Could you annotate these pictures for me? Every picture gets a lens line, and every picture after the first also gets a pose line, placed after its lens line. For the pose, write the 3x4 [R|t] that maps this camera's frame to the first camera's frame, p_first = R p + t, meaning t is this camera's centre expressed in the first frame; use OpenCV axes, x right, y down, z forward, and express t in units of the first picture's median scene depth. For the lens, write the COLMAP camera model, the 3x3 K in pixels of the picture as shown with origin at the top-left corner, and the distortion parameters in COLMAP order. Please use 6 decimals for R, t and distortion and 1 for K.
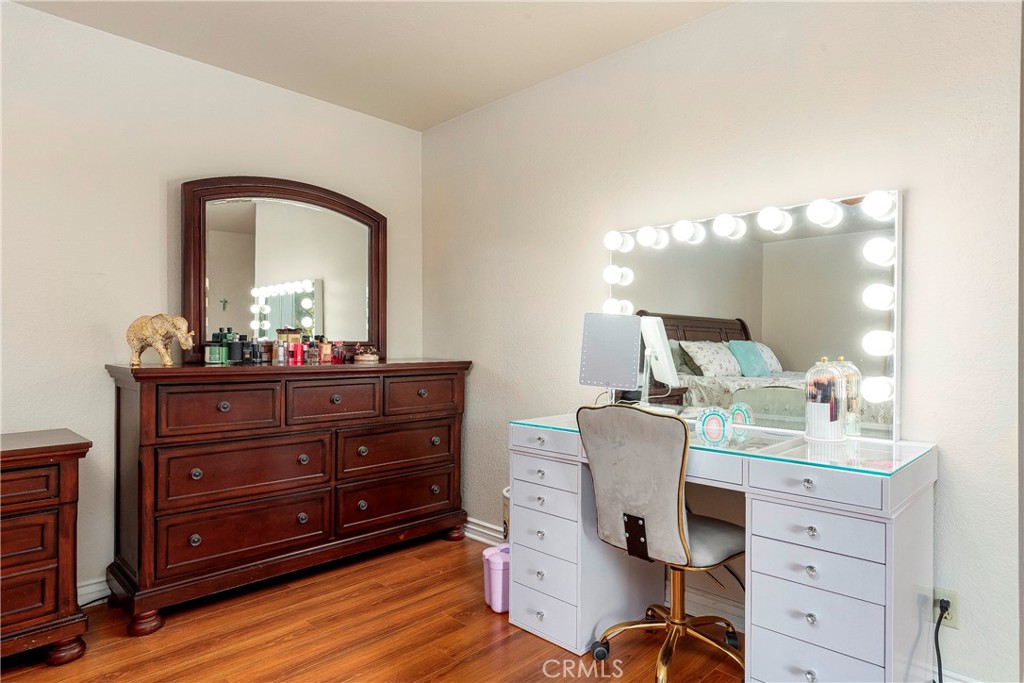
lens RADIAL K [[588.2, 0, 513.2], [0, 588.2, 343.2], [0, 0, 1]] dist [0.001347, -0.000419]
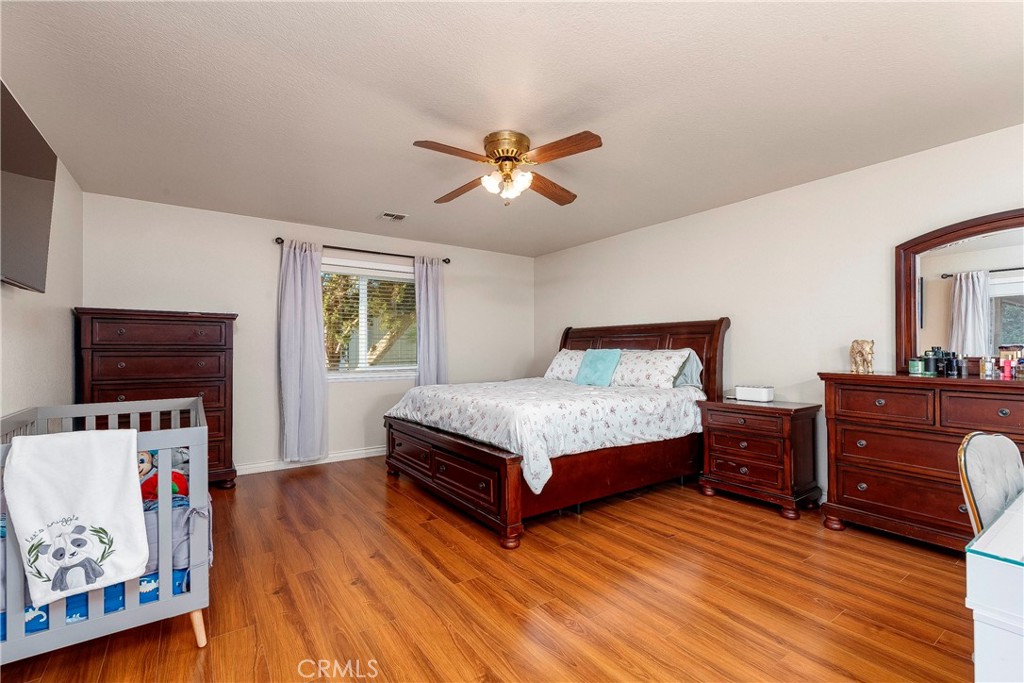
lens RADIAL K [[456.0, 0, 514.7], [0, 456.0, 347.4], [0, 0, 1]] dist [0.000546, 0.000069]
pose [[-0.182793, -0.011091, -0.983089, 0.701109], [0.000437, 0.999935, -0.011362, -0.014311], [0.983151, -0.002506, -0.182776, 0.285928]]
